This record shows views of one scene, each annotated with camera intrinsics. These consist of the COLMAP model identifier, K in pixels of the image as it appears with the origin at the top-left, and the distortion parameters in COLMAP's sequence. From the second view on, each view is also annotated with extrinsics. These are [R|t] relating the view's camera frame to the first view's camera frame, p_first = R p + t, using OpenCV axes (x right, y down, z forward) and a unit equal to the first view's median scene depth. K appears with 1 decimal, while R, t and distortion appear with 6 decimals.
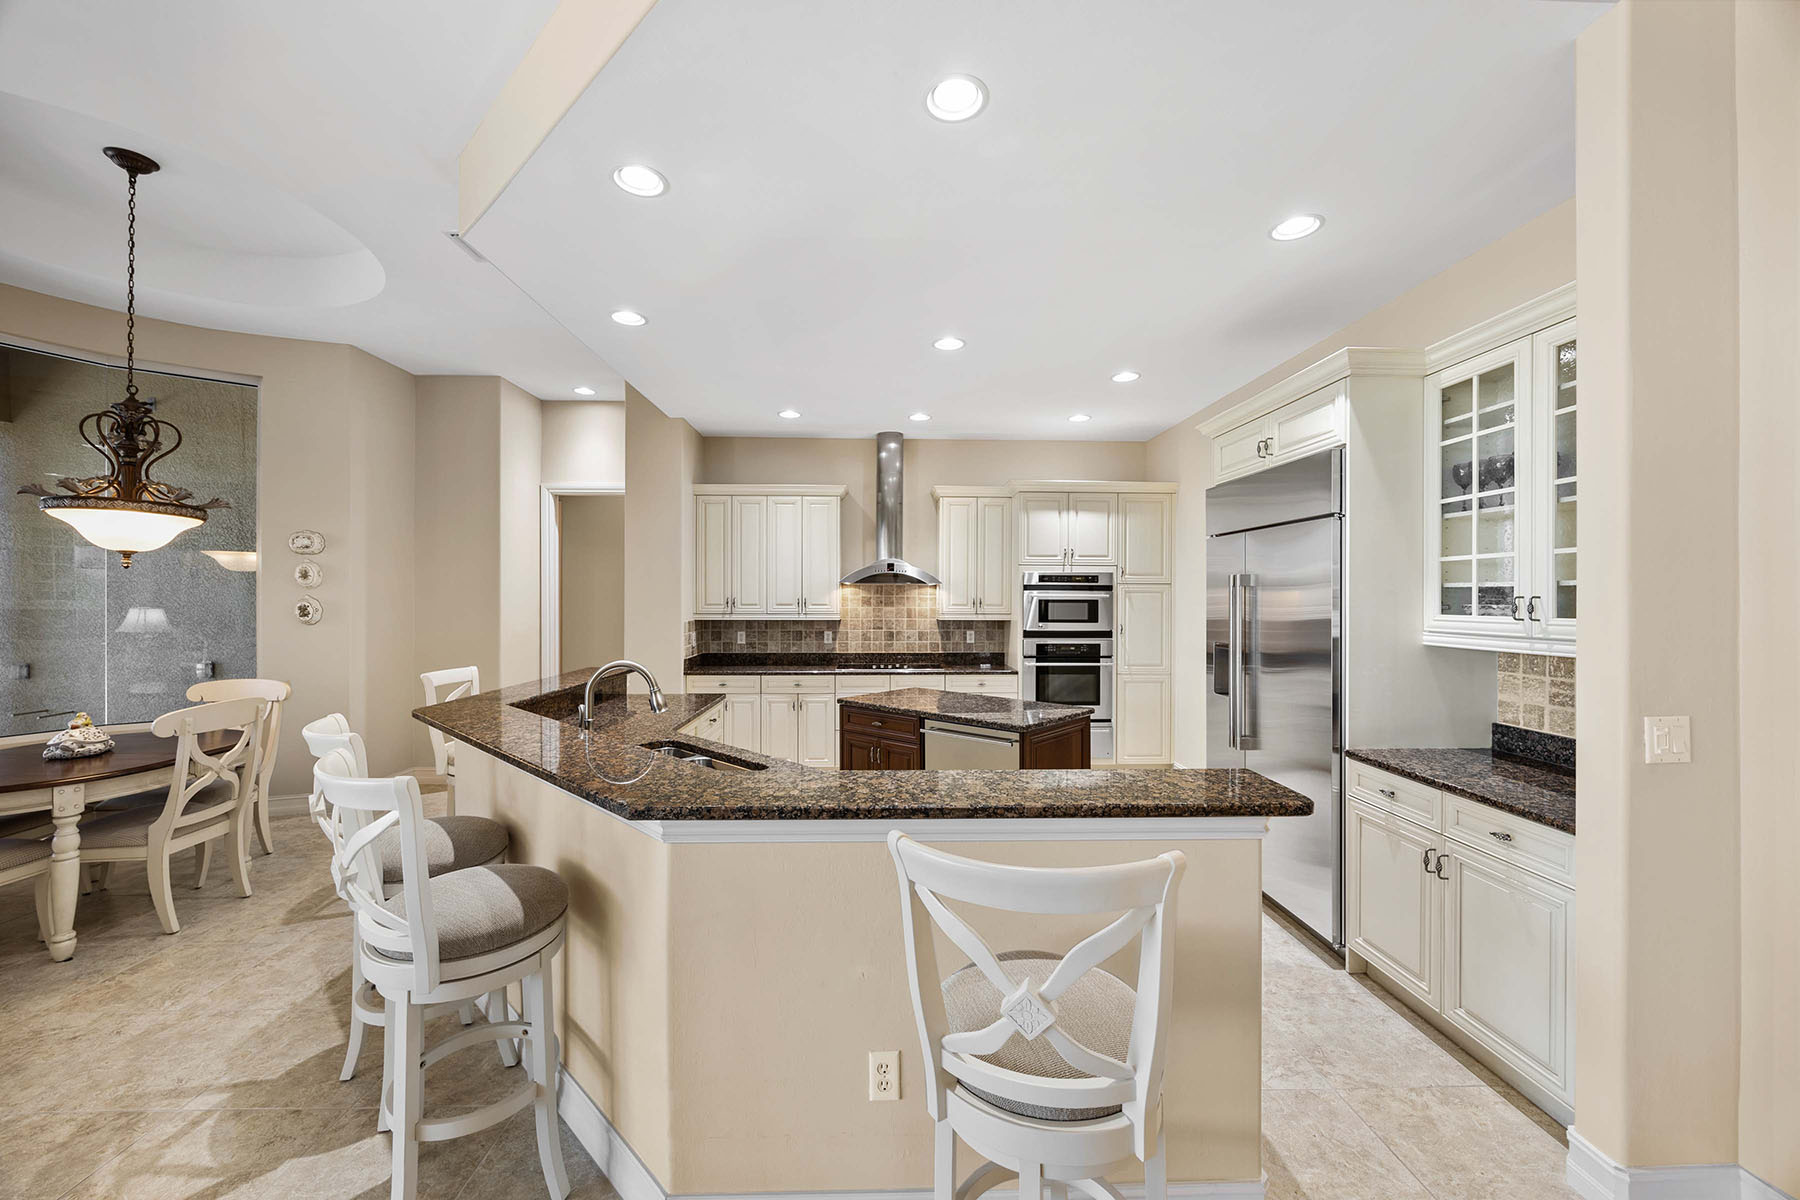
lens RADIAL K [[686.9, 0, 897.5], [0, 686.9, 601.6], [0, 0, 1]] dist [-0.003126, 0.000016]
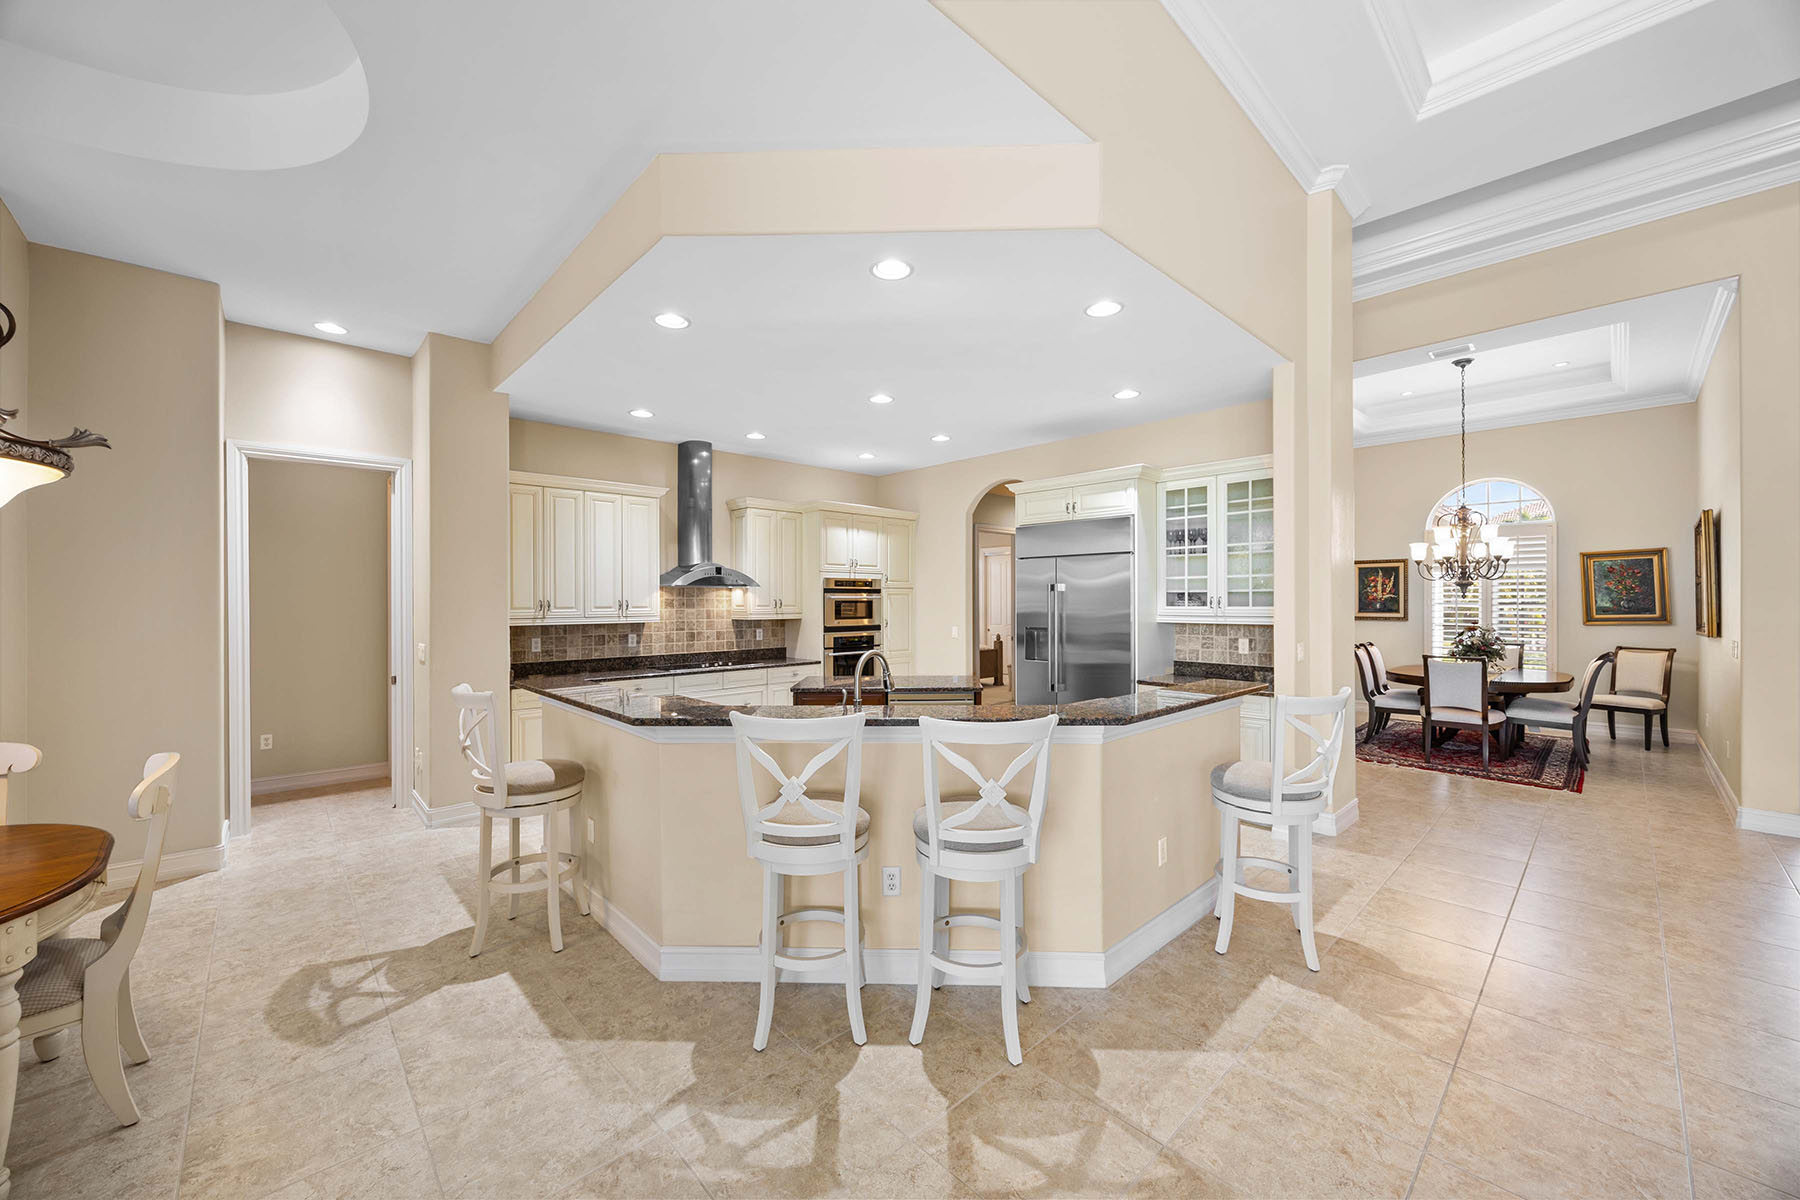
lens RADIAL K [[686.9, 0, 906.1], [0, 686.9, 600.9], [0, 0, 1]] dist [-0.003126, 0.000016]
pose [[0.744708, -0.004996, 0.667371, -0.503317], [0.008068, 0.999966, -0.001517, 0.000670], [-0.667341, 0.006514, 0.744724, 0.017875]]
